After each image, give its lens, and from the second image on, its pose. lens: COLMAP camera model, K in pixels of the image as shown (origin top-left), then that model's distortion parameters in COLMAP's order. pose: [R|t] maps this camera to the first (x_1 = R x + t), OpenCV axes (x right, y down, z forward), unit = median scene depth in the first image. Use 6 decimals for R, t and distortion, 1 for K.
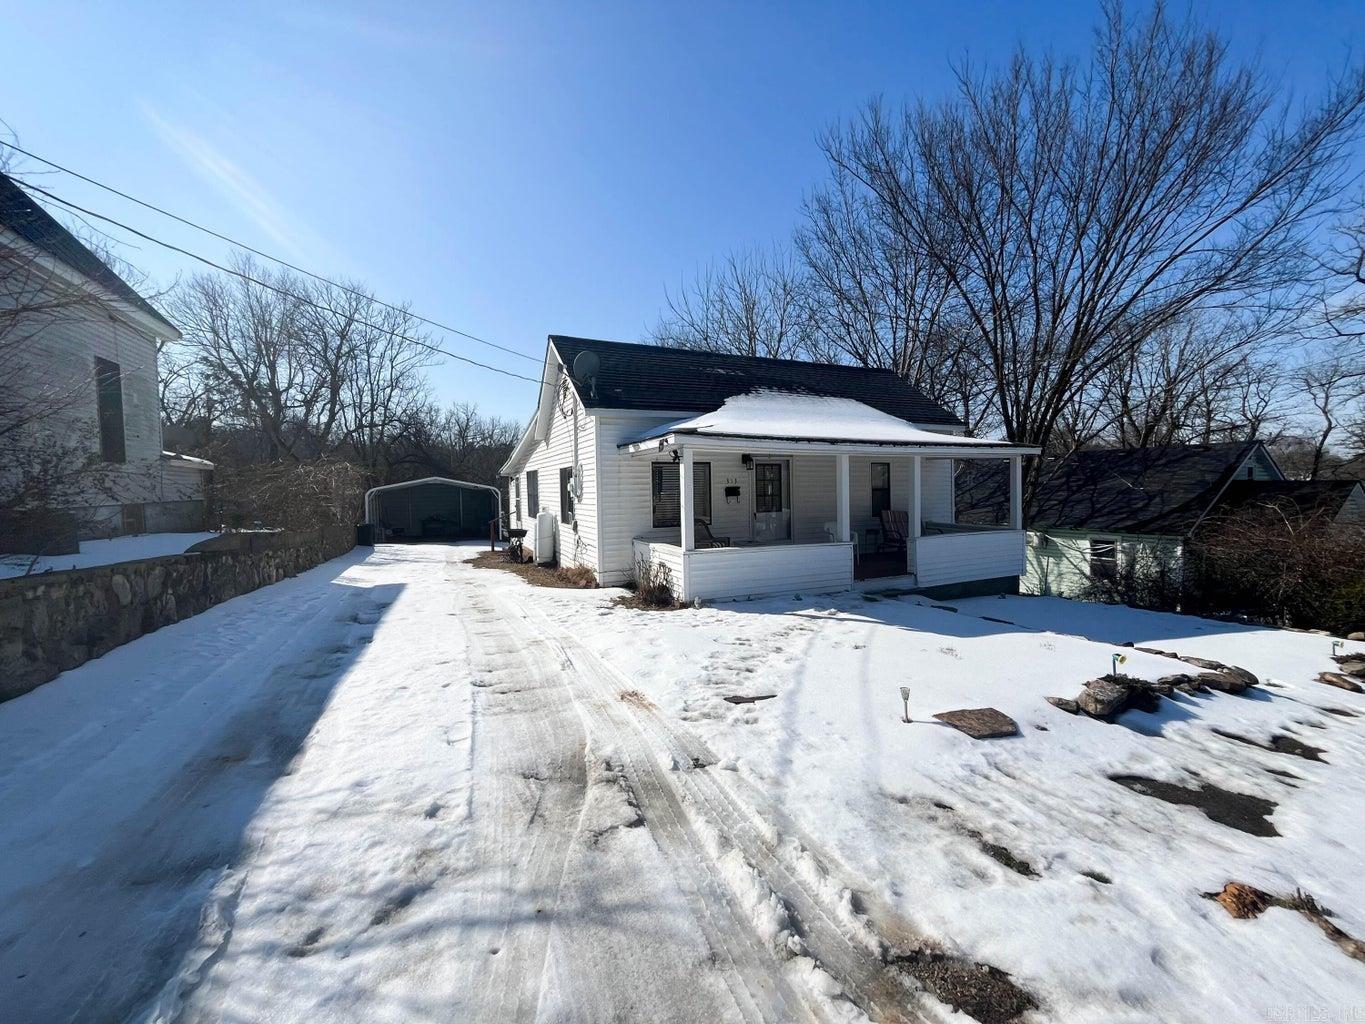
lens RADIAL K [[520.8, 0, 683.8], [0, 520.8, 514.3], [0, 0, 1]] dist [-0.002087, -0.000096]
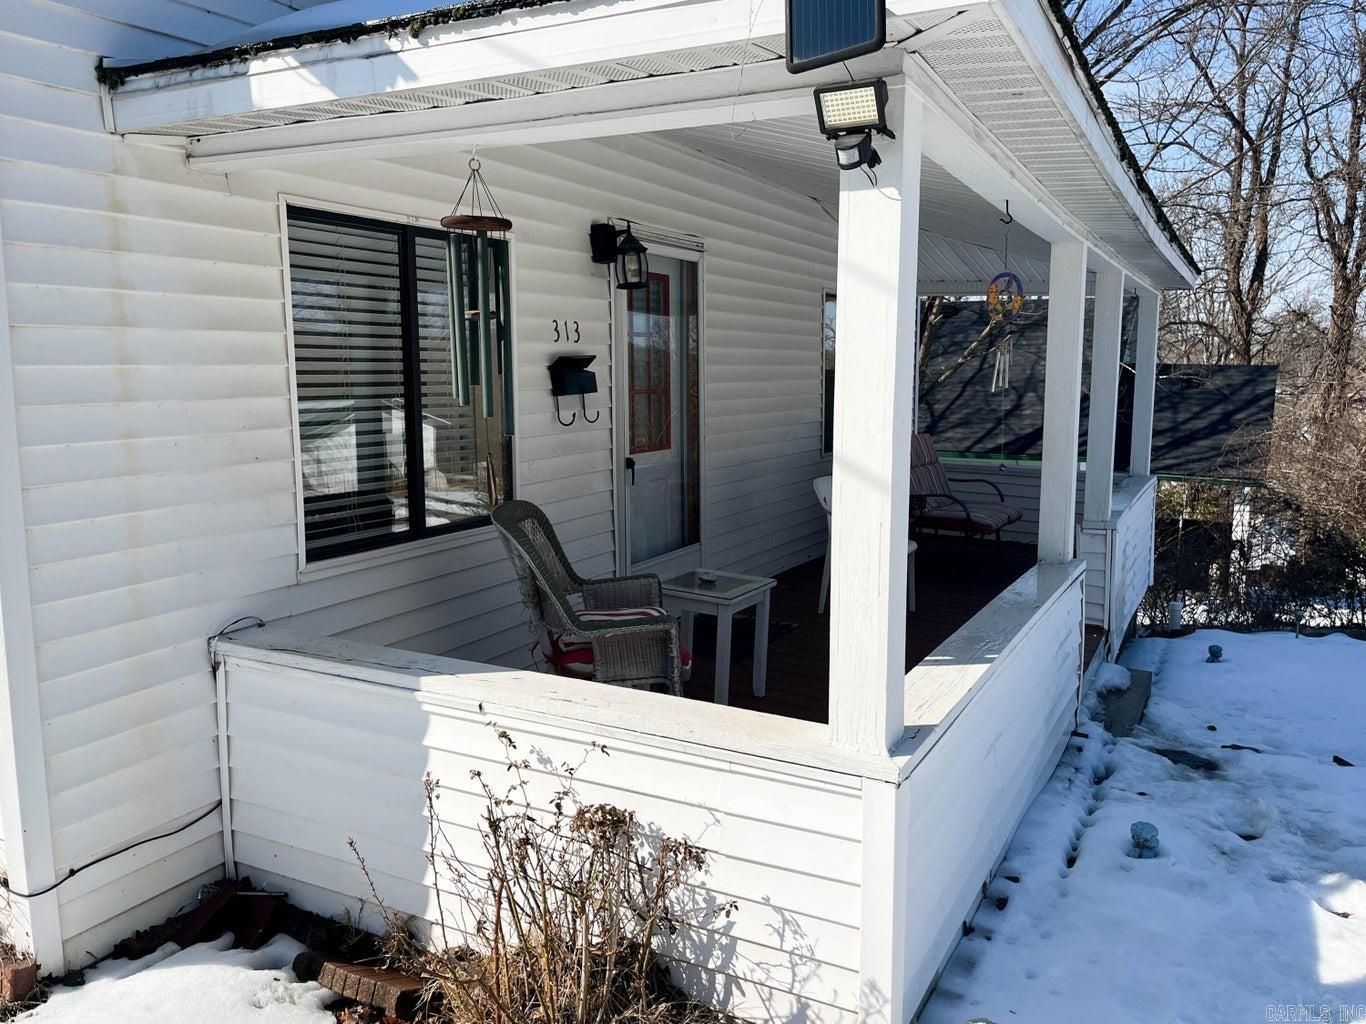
lens RADIAL K [[1058.0, 0, 684.1], [0, 1058.0, 514.8], [0, 0, 1]] dist [0.065830, -0.081046]
pose [[0.766770, -0.071785, 0.637895, -0.204784], [0.014486, 0.995410, 0.094605, -0.026814], [-0.641758, -0.063300, 0.764290, 0.628098]]
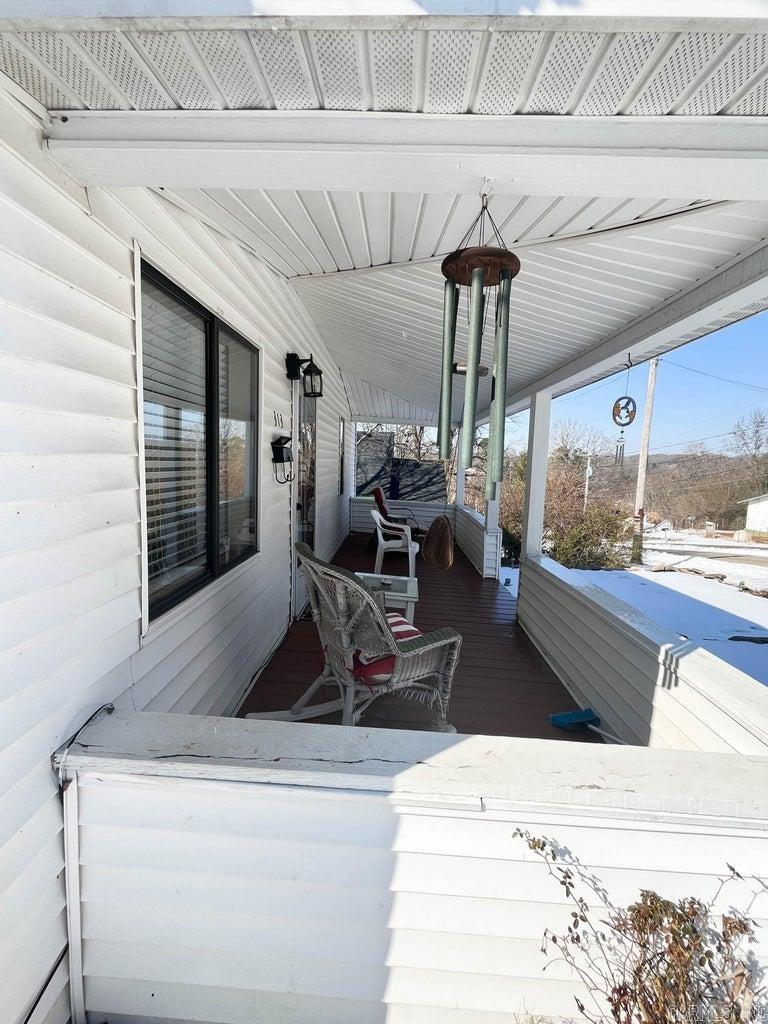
lens RADIAL K [[428.8, 0, 377.4], [0, 428.8, 499.2], [0, 0, 1]] dist [-0.002525, -0.000095]
pose [[0.417792, -0.050324, 0.907148, -0.165267], [-0.001908, 0.998414, 0.056266, -0.028162], [-0.908541, -0.025238, 0.417033, 0.877684]]
